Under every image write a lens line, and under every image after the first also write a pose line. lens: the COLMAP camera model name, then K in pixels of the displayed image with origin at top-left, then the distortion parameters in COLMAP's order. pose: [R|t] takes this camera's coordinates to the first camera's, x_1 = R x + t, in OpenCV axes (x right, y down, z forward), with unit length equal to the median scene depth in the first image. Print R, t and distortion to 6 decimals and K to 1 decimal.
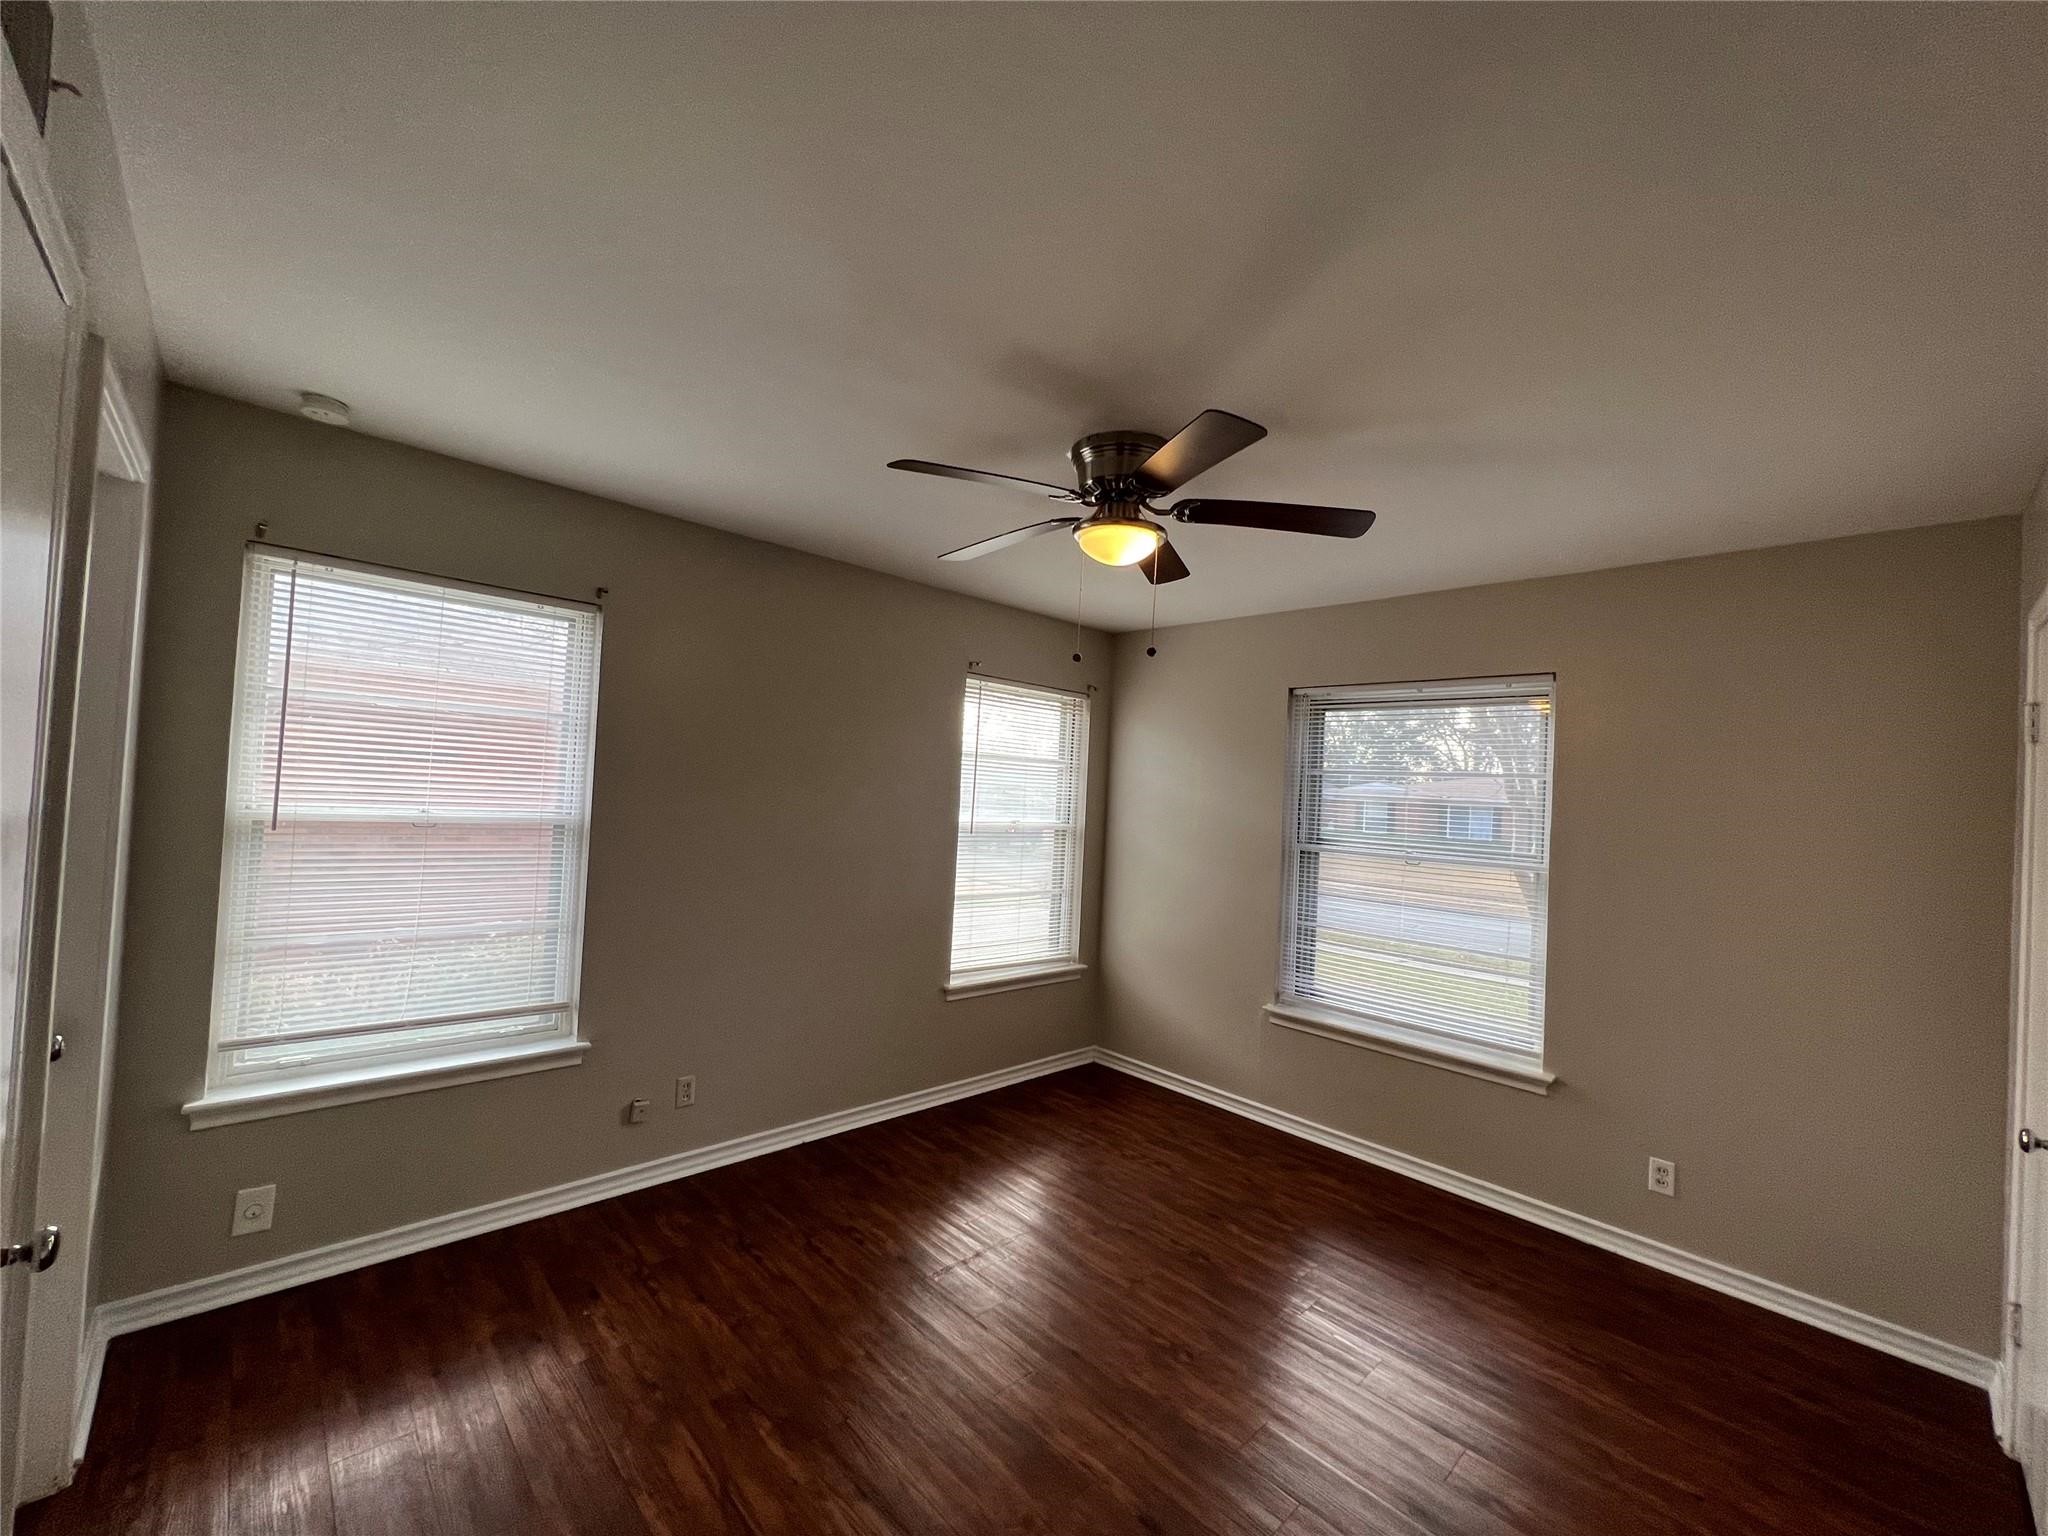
lens RADIAL K [[812.3, 0, 1016.4], [0, 812.3, 761.7], [0, 0, 1]] dist [-0.000196, 0.000102]
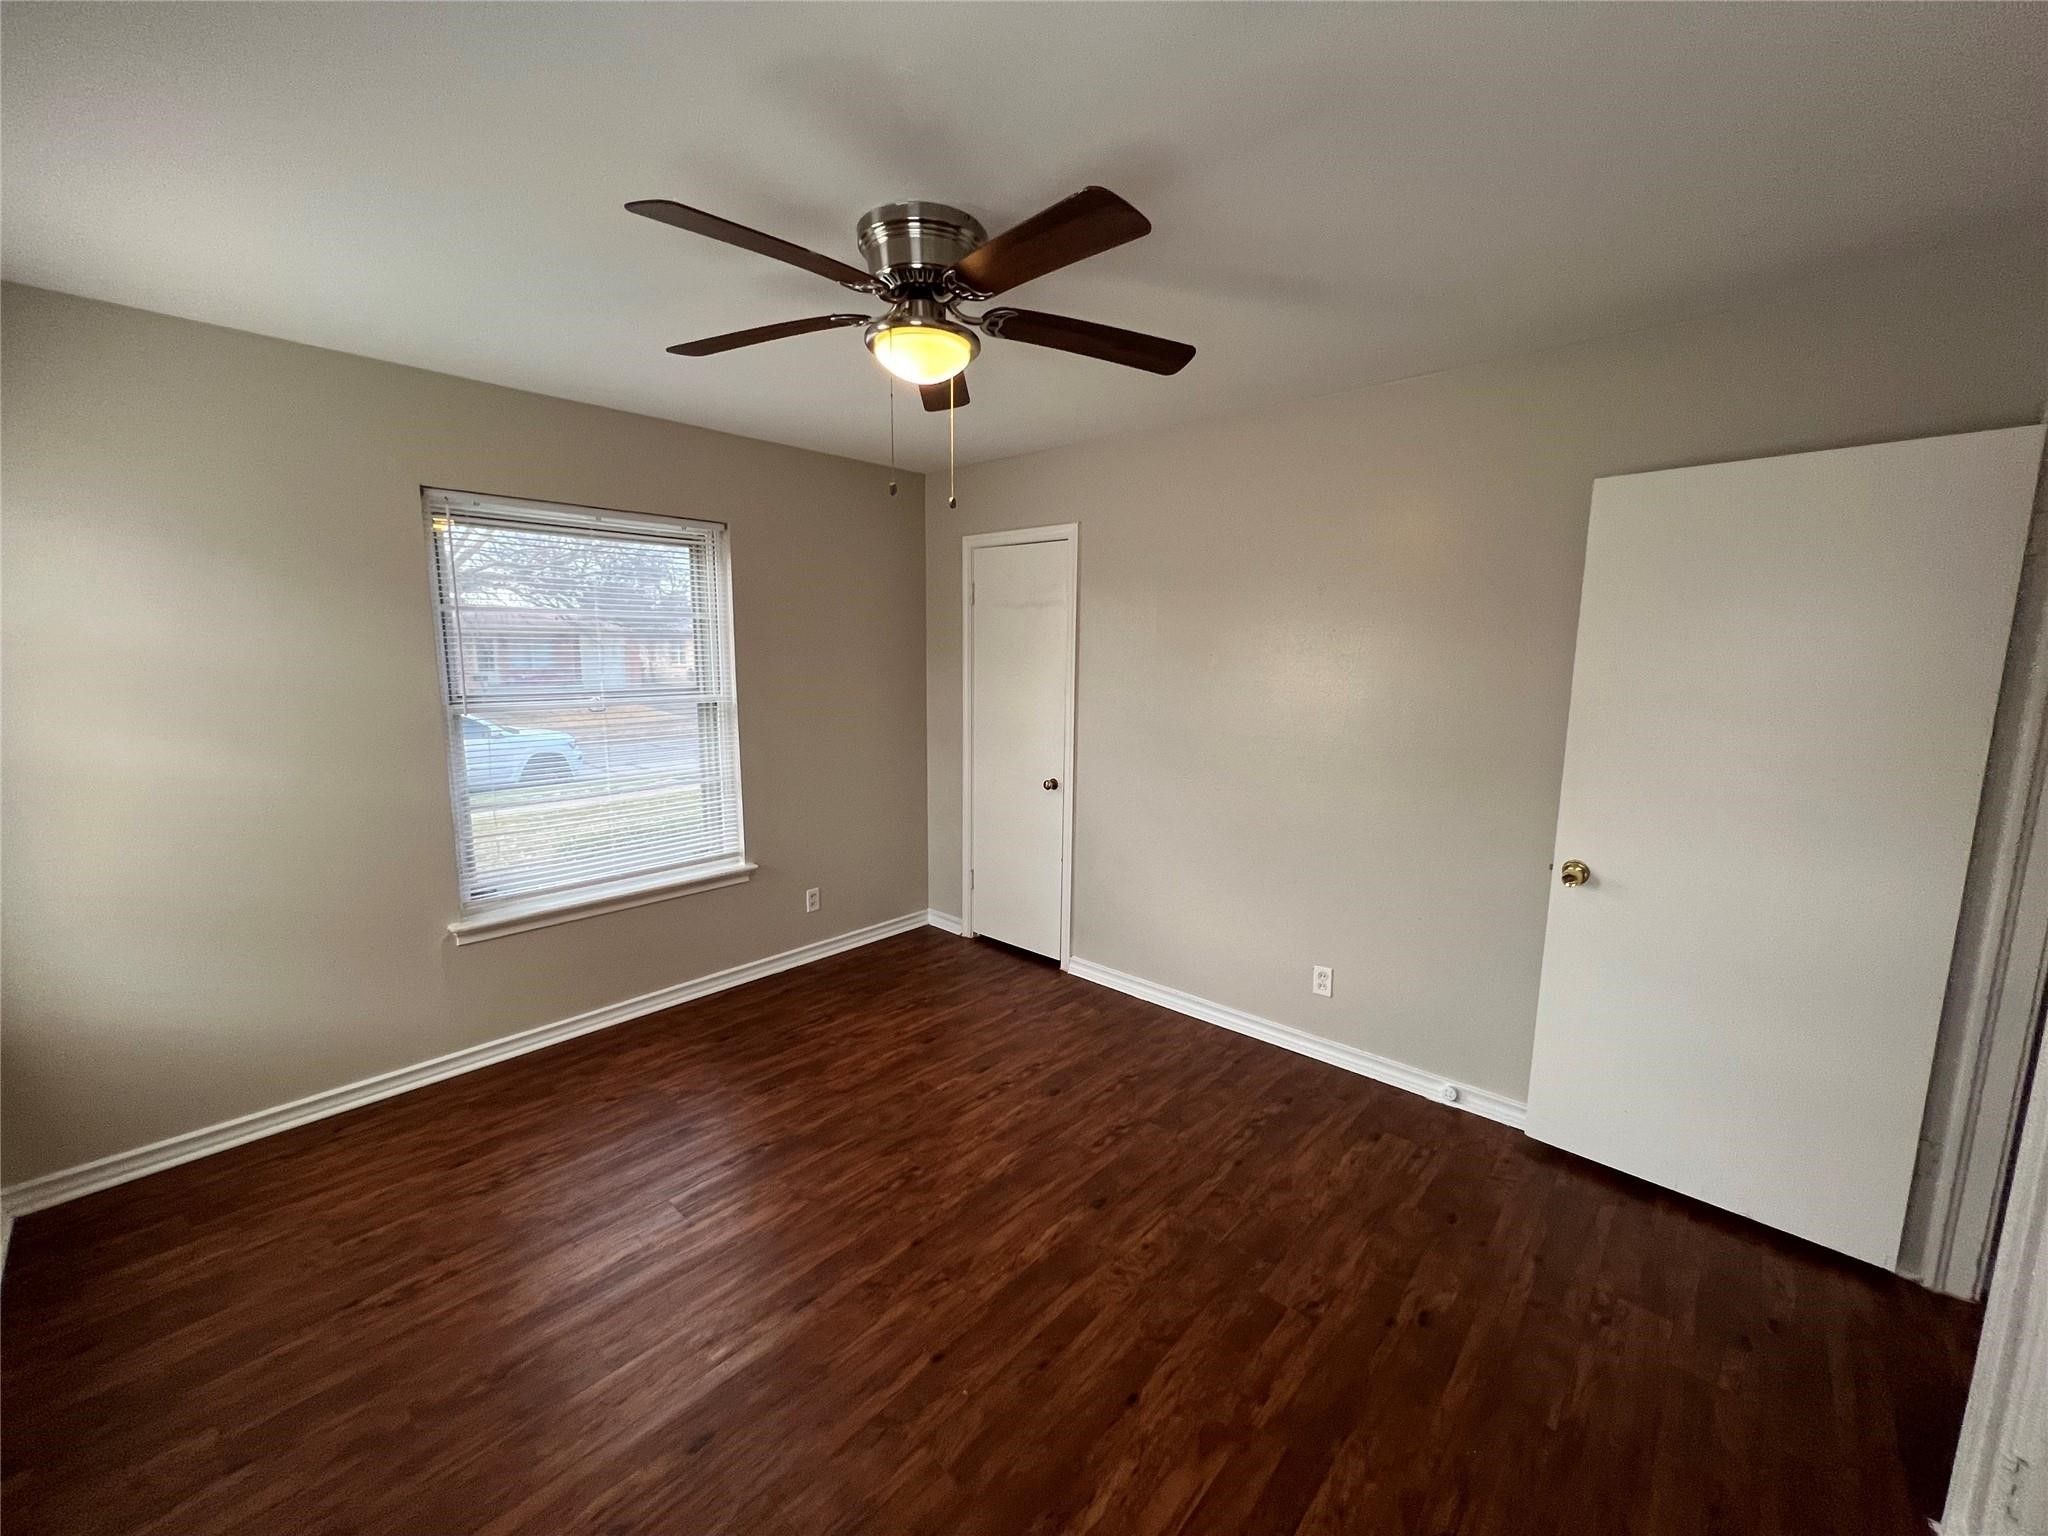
lens RADIAL K [[812.3, 0, 1028.4], [0, 812.3, 771.5], [0, 0, 1]] dist [-0.000196, 0.000102]
pose [[-0.074848, -0.202129, 0.976495, -0.518160], [-0.047644, 0.978848, 0.198965, -0.016973], [-0.996056, -0.031632, -0.082895, 0.644709]]
